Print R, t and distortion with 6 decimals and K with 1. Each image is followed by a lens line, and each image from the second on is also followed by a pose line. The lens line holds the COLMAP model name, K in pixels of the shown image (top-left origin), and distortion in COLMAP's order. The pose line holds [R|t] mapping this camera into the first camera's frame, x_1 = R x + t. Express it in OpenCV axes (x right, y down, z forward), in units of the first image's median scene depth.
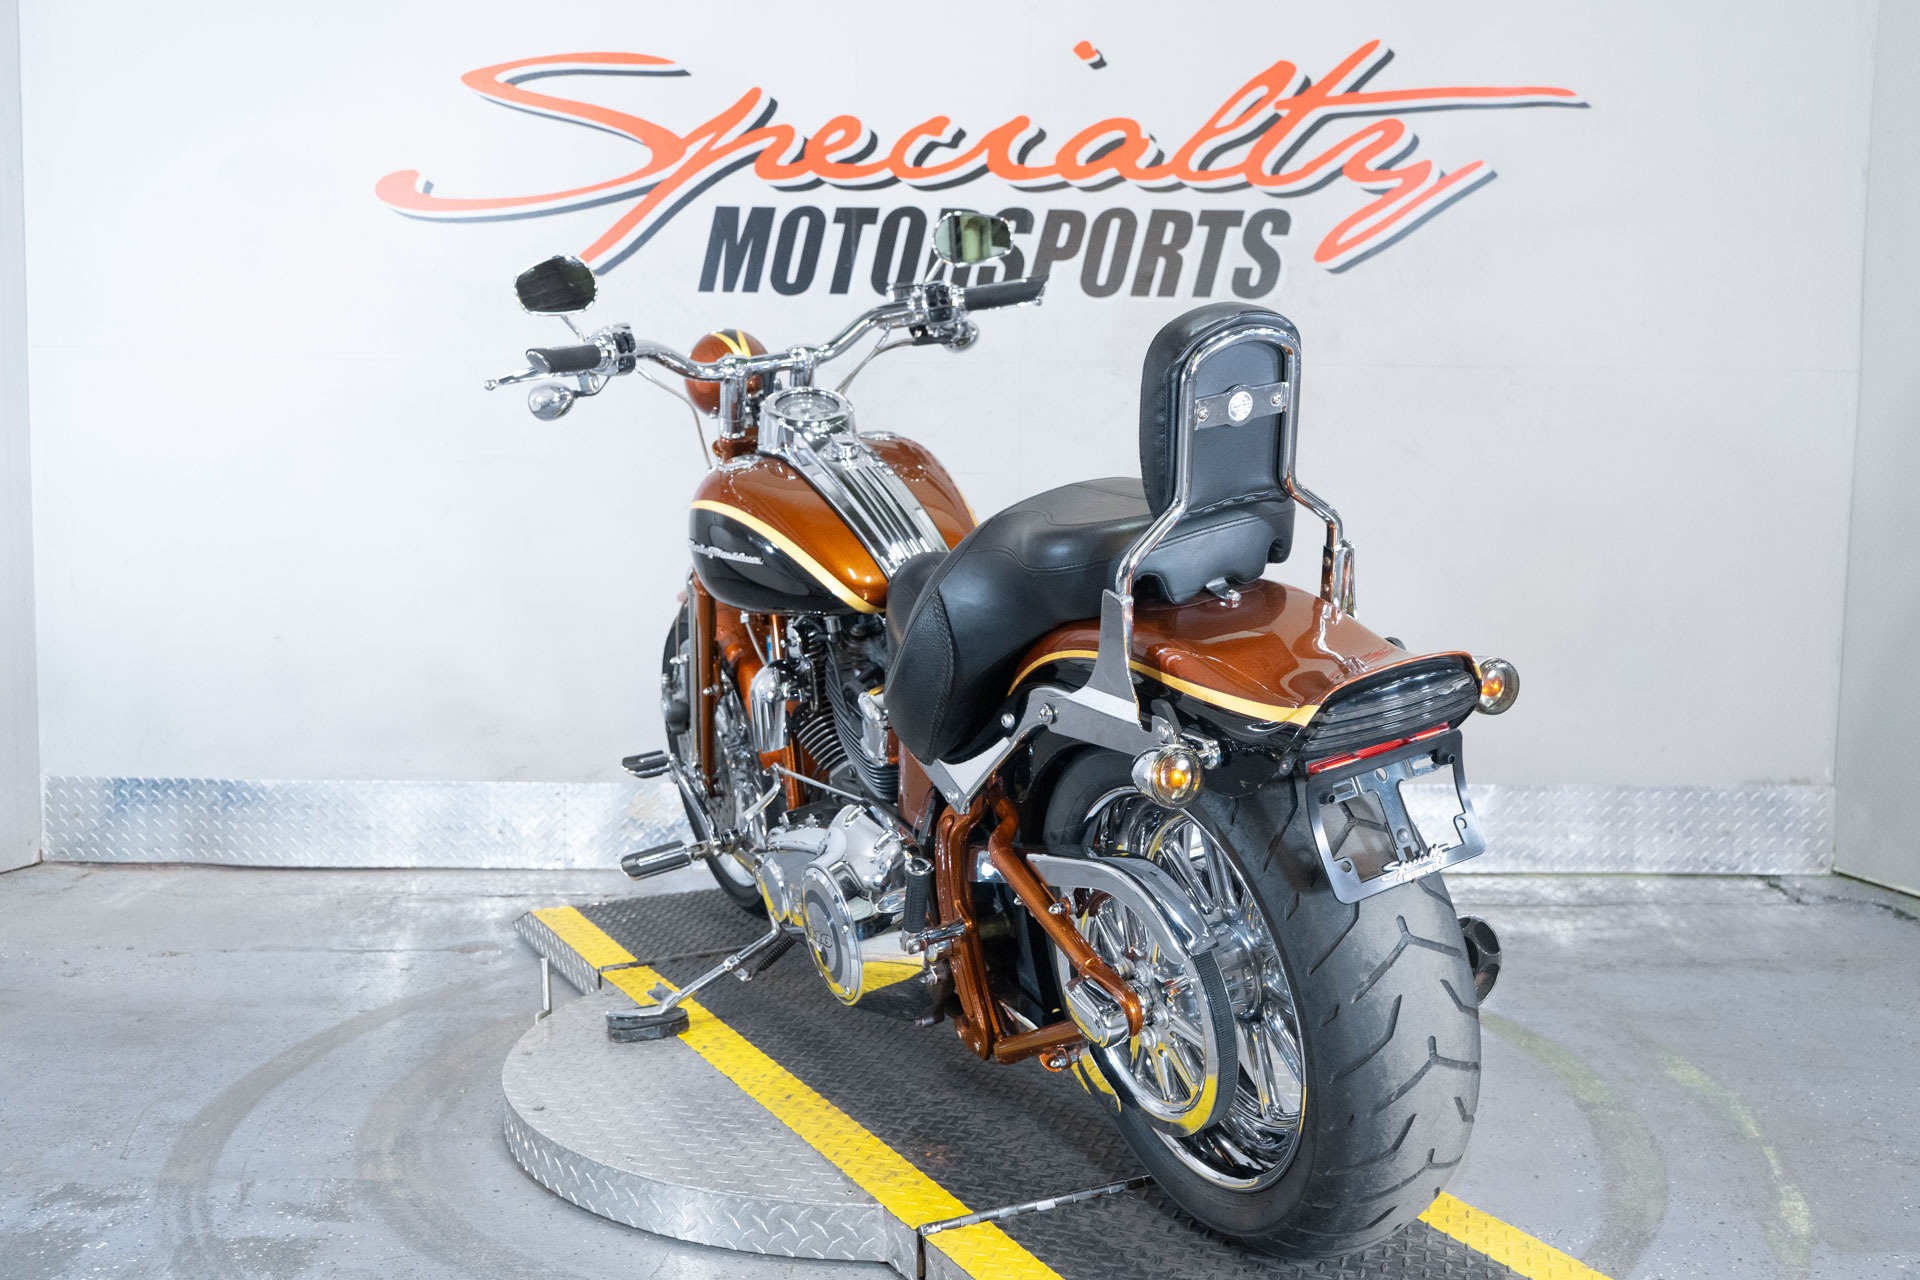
lens RADIAL K [[1847.0, 0, 963.9], [0, 1847.0, 633.1], [0, 0, 1]] dist [0.001757, 0.000000]
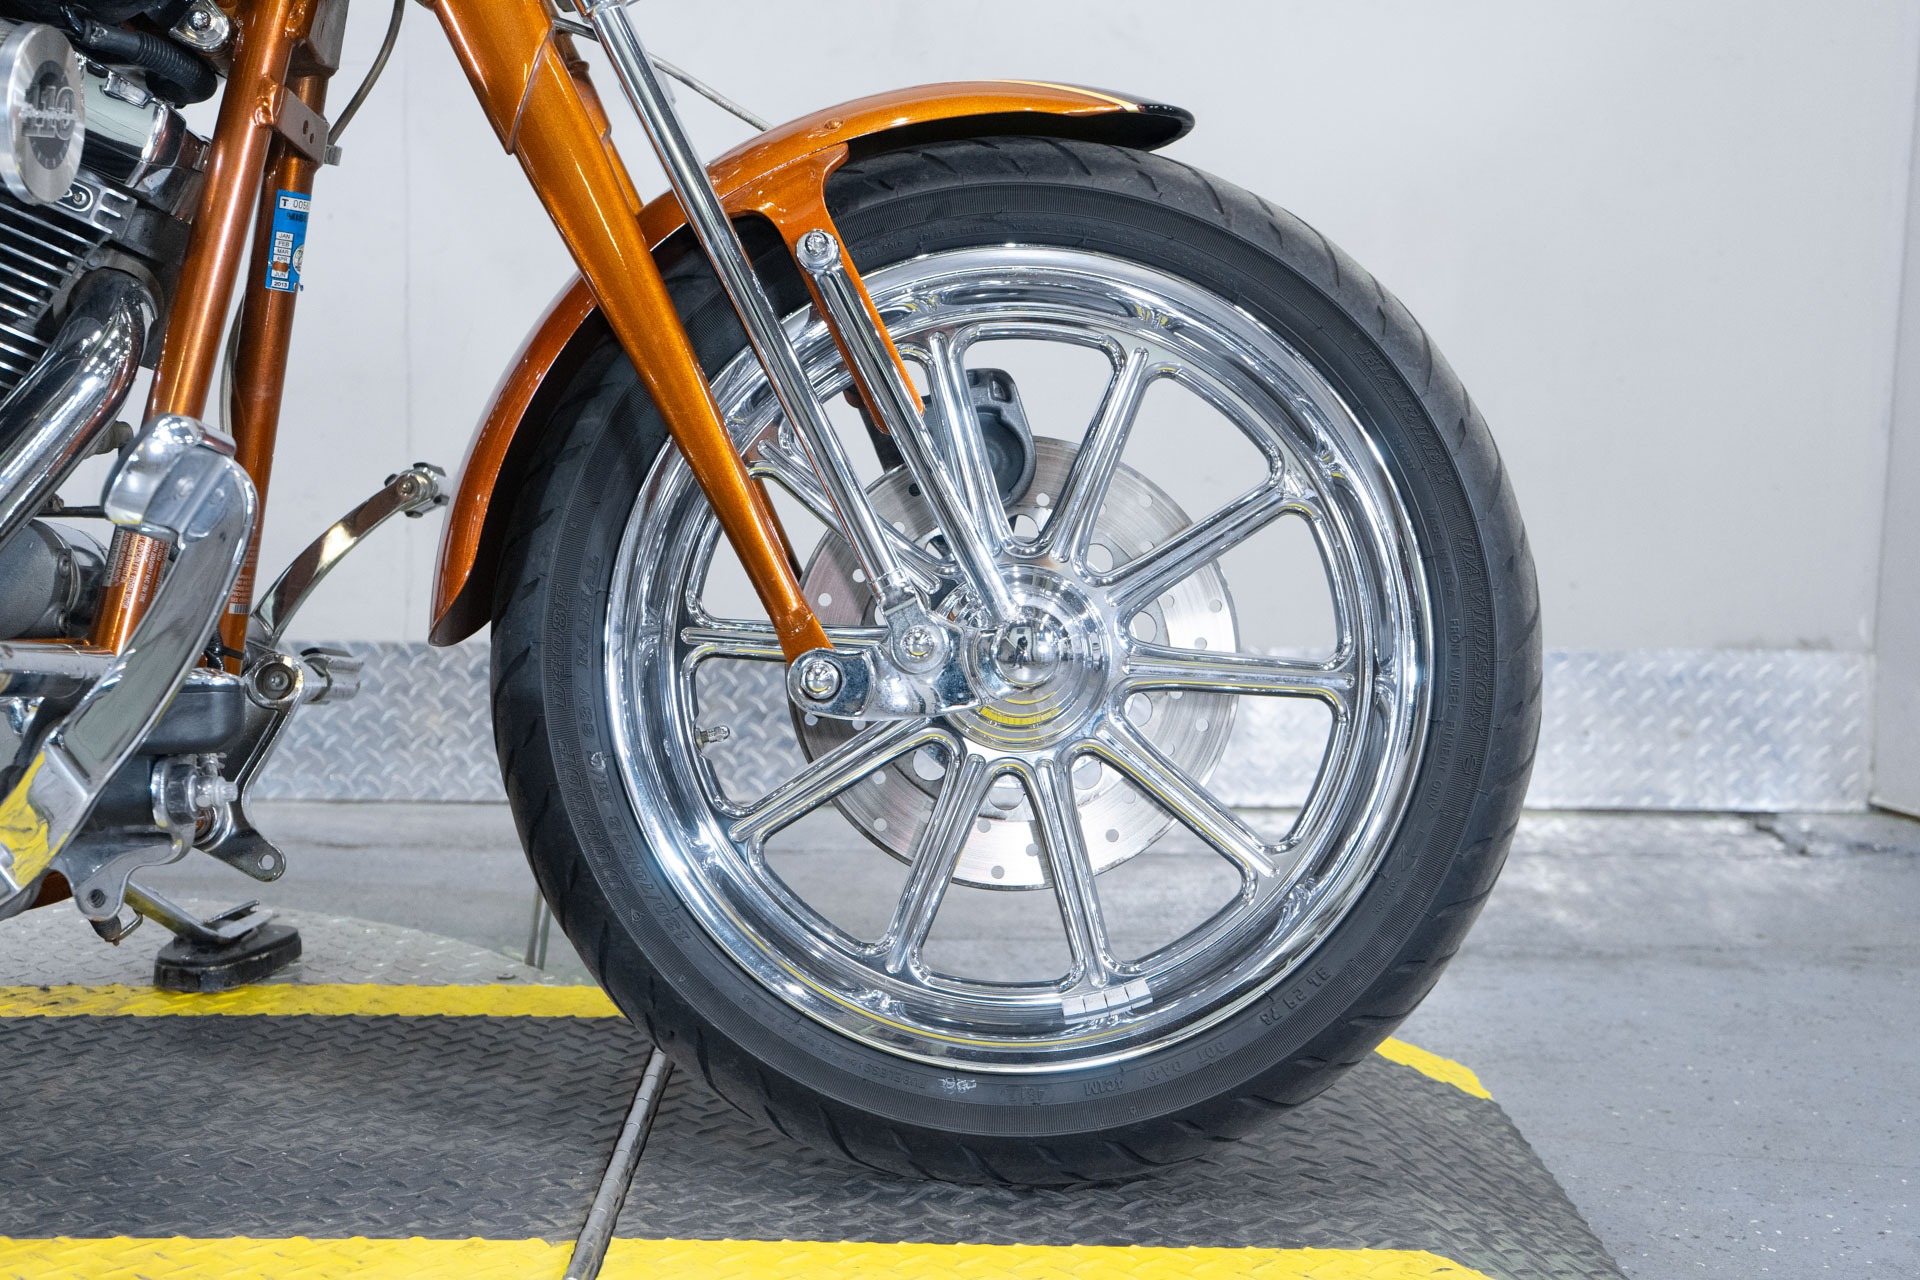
lens RADIAL K [[2423.9, 0, 952.1], [0, 2423.9, 630.1], [0, 0, 1]] dist [-0.014137, 0.000000]
pose [[0.998474, 0.009731, 0.054365, 0.154952], [-0.010802, 0.999753, 0.019448, 0.065495], [-0.054162, -0.020005, 0.998332, 0.289291]]
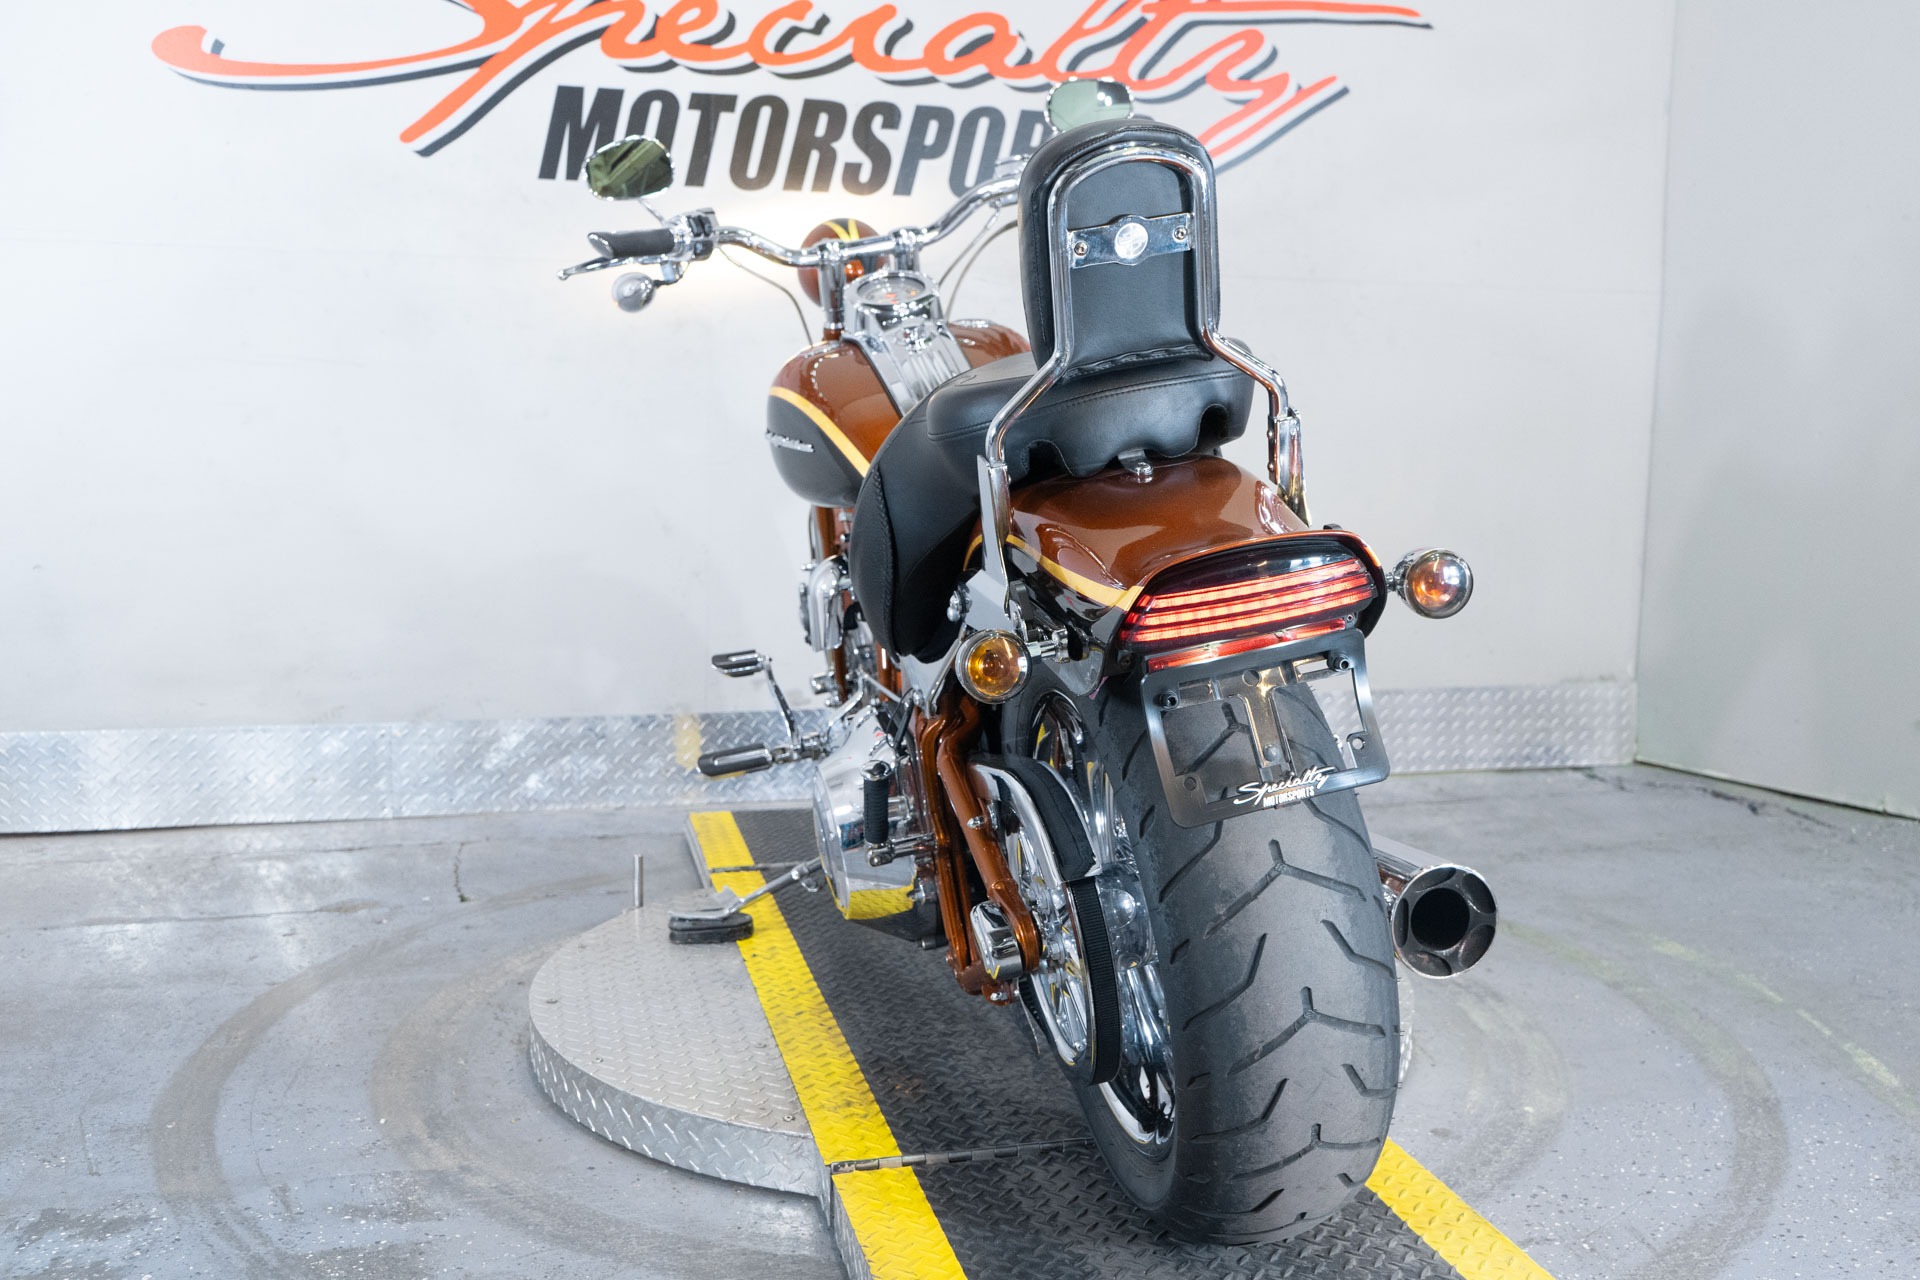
lens RADIAL K [[1853.3, 0, 974.5], [0, 1853.3, 635.3], [0, 0, 1]] dist [-0.001354, 0.000000]
pose [[0.968218, -0.025420, 0.248811, -0.170582], [0.015525, 0.999012, 0.041651, 0.005194], [-0.249624, -0.036465, 0.967656, 0.054804]]
